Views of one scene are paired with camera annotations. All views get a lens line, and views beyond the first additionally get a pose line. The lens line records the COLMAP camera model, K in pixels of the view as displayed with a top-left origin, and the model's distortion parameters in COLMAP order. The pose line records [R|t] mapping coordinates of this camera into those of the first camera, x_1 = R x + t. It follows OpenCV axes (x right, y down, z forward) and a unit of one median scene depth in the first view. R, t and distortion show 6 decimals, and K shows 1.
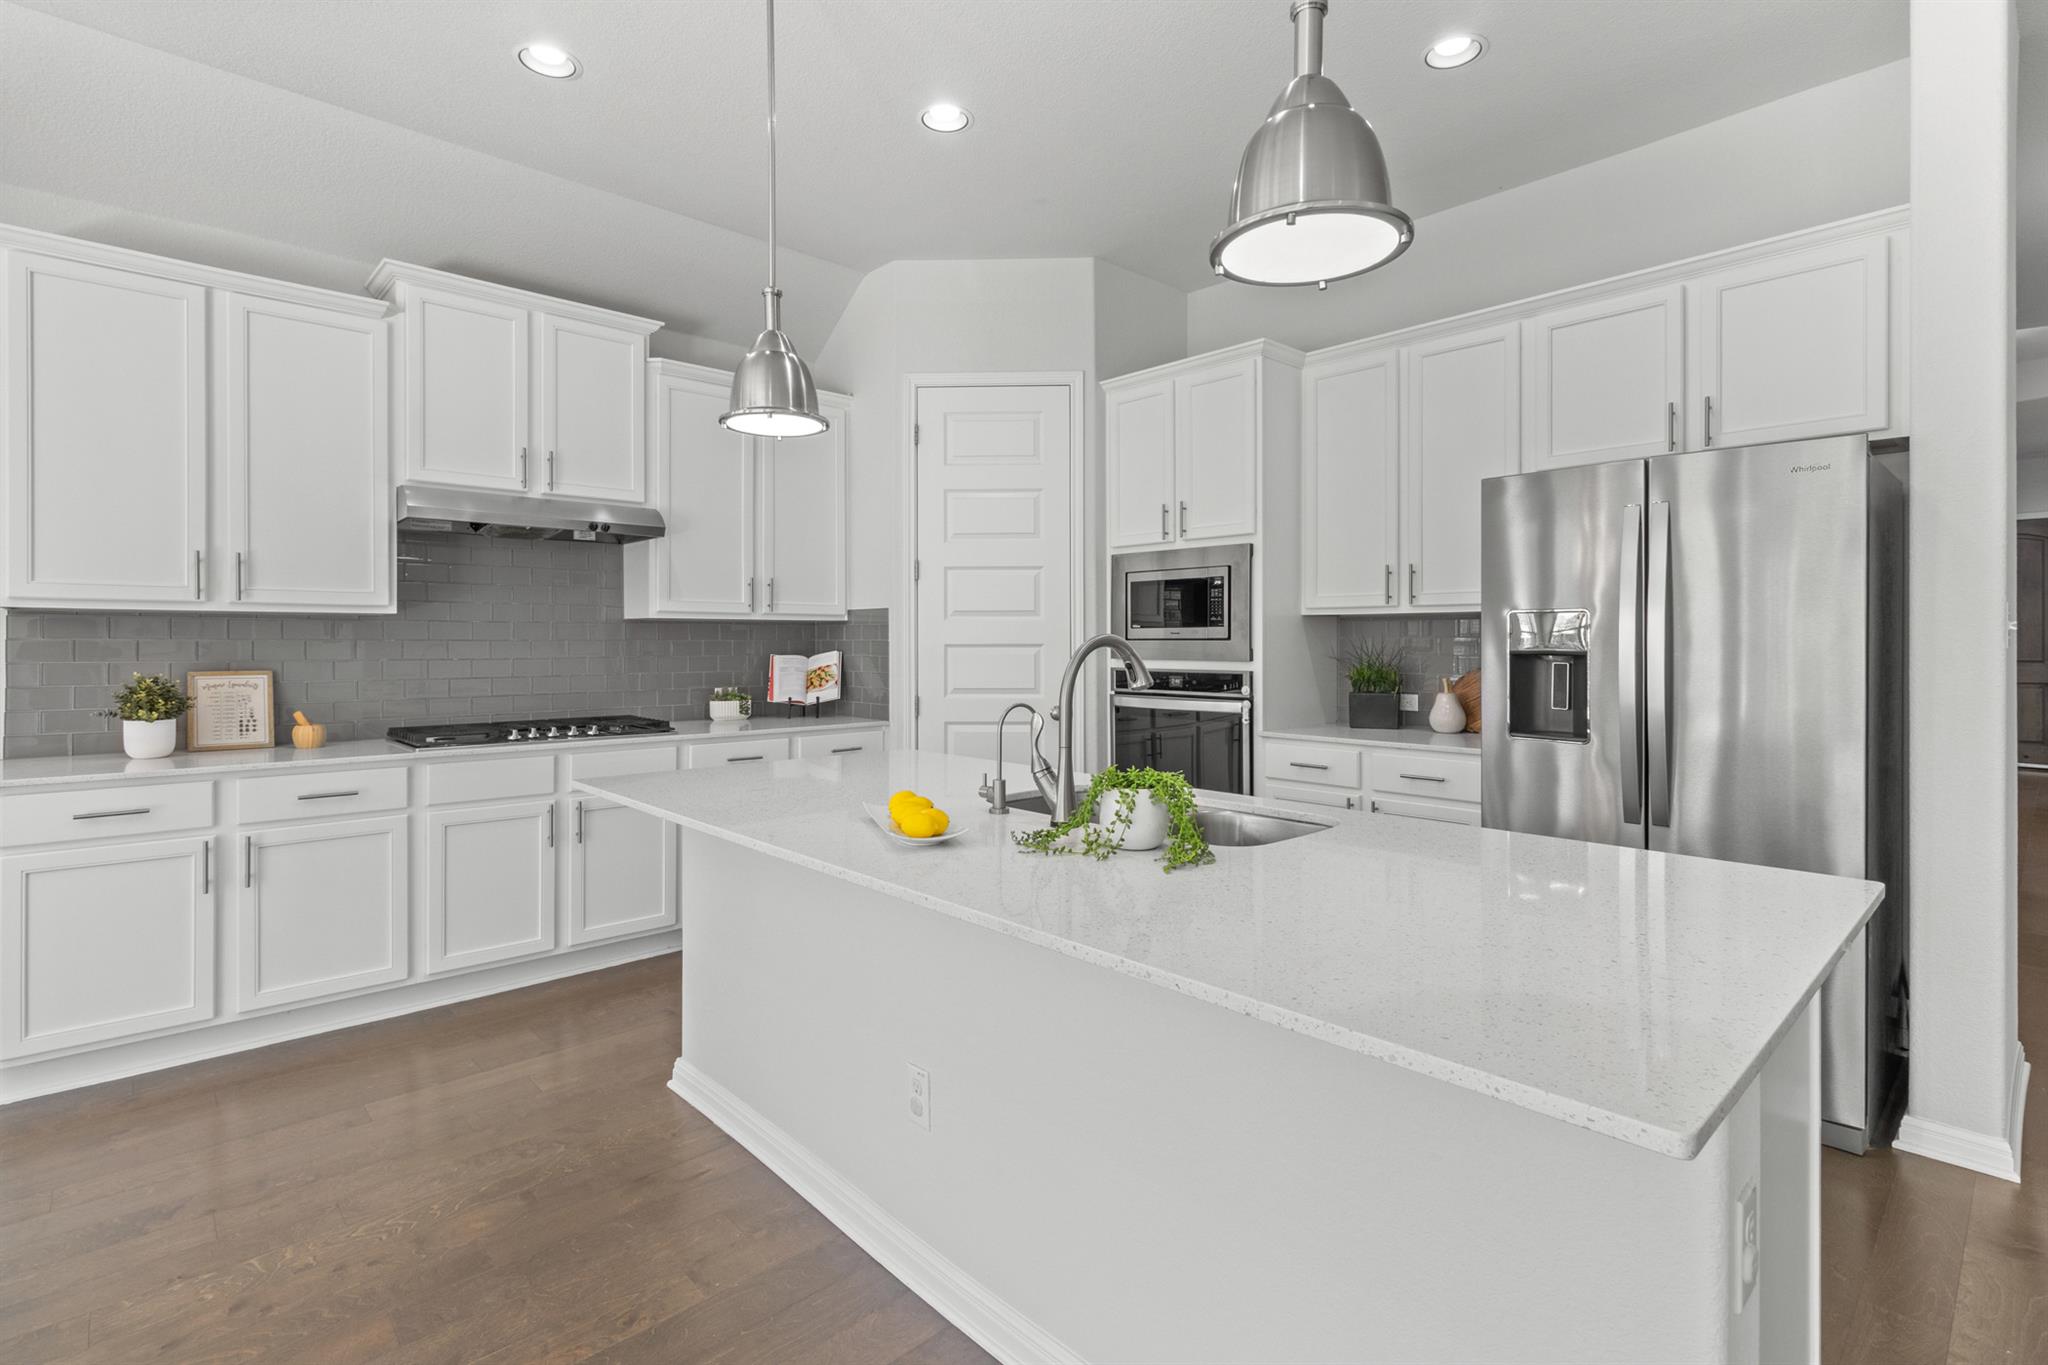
lens RADIAL K [[966.7, 0, 1042.3], [0, 966.7, 641.4], [0, 0, 1]] dist [-0.004553, -0.000222]
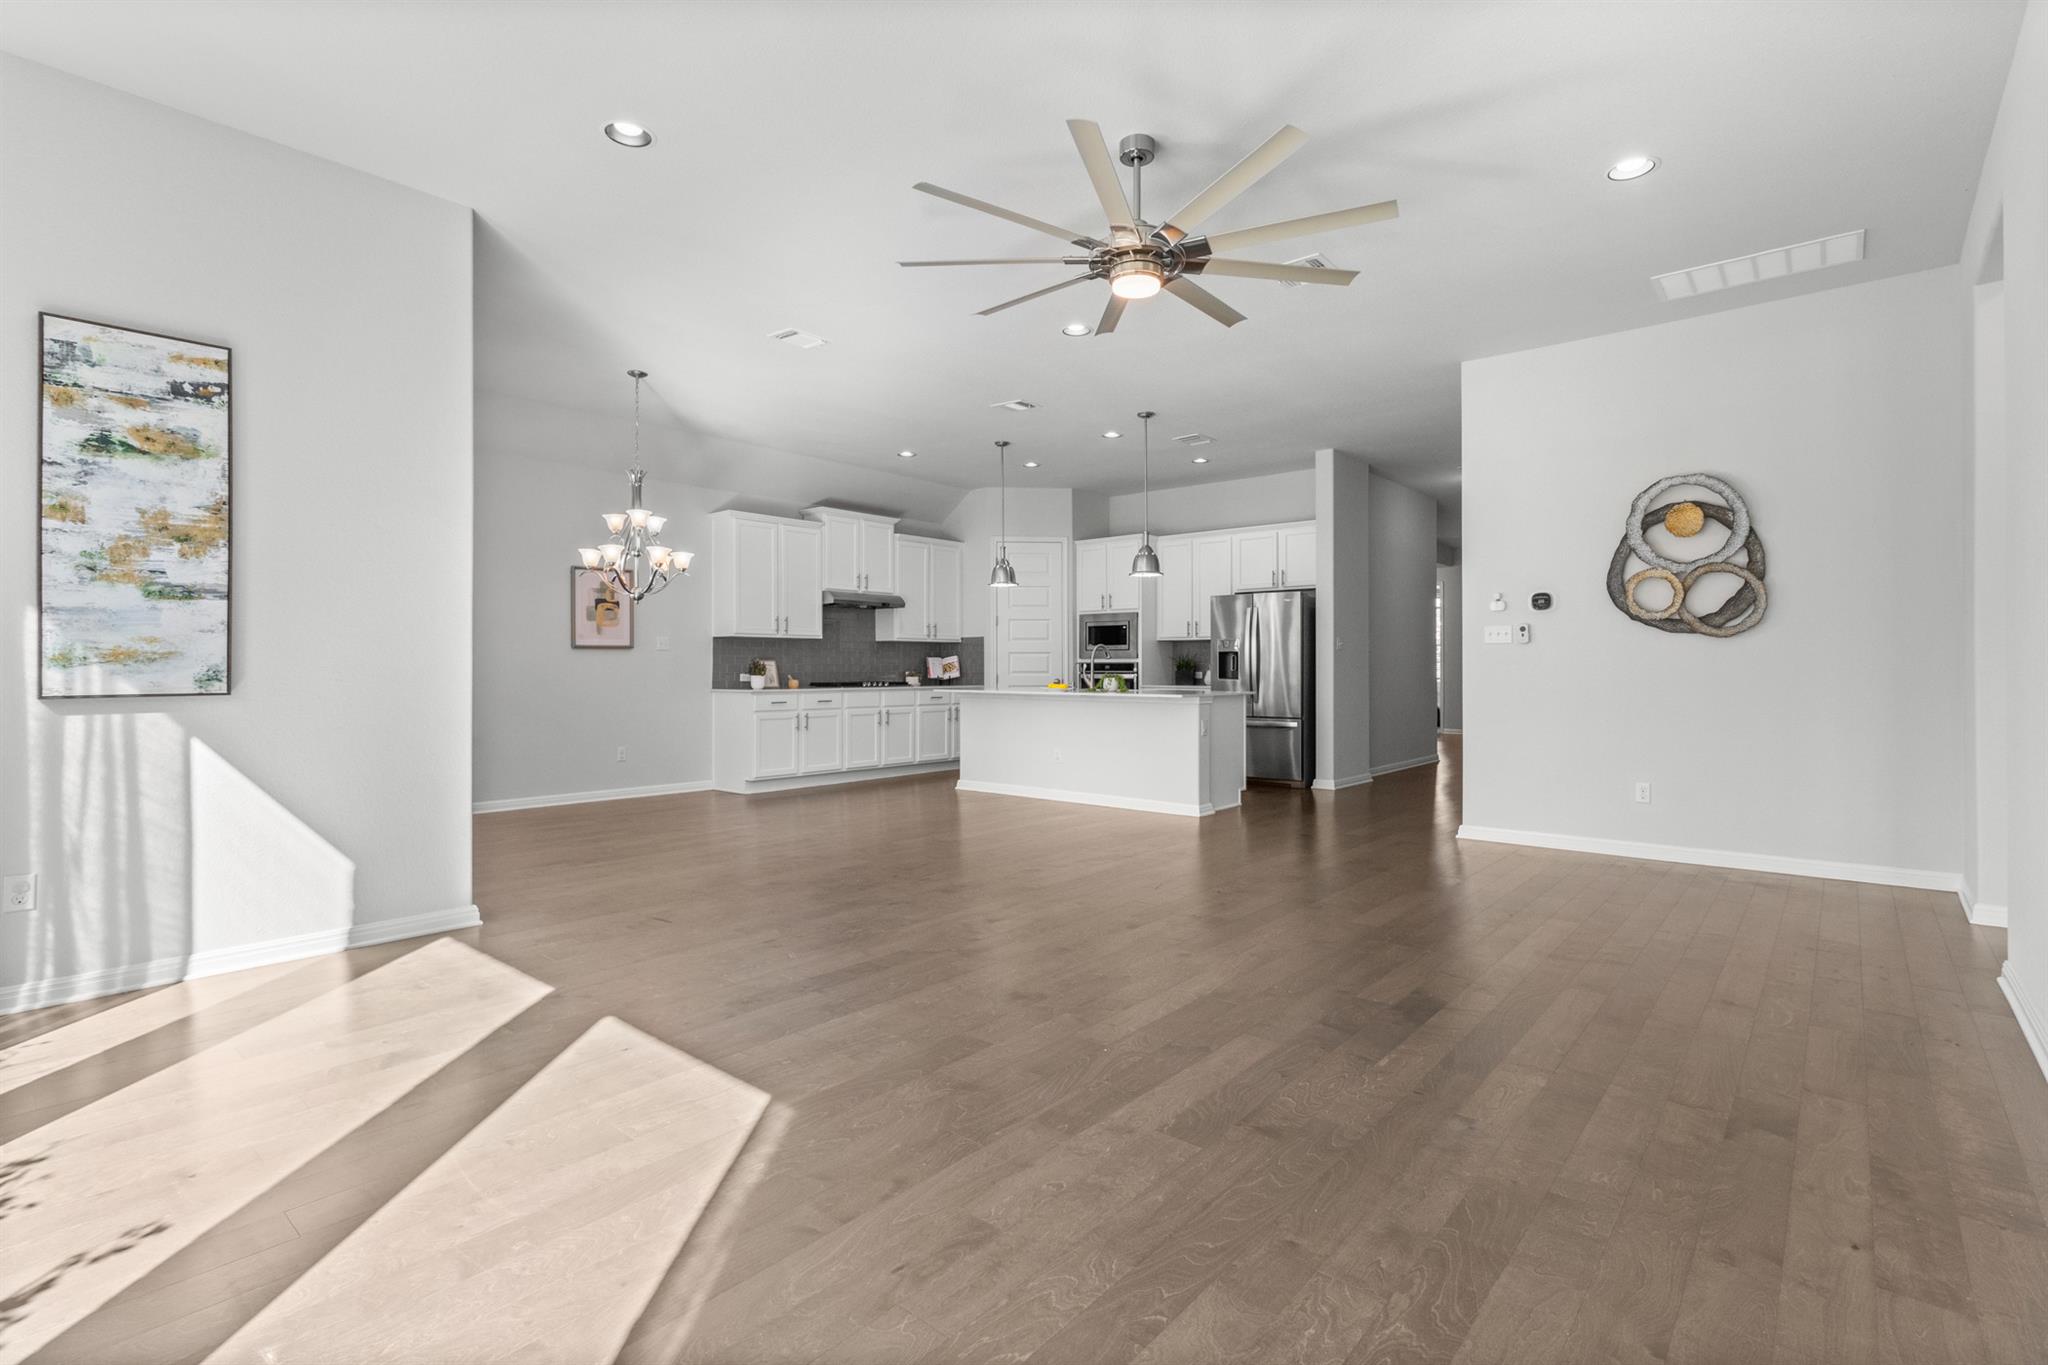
lens RADIAL K [[966.7, 0, 1023.5], [0, 966.7, 674.2], [0, 0, 1]] dist [-0.004553, -0.000222]
pose [[0.995698, -0.000094, 0.092662, -0.308741], [-0.000698, 0.999963, 0.008517, 0.039398], [-0.092659, -0.008545, 0.995661, -1.463728]]
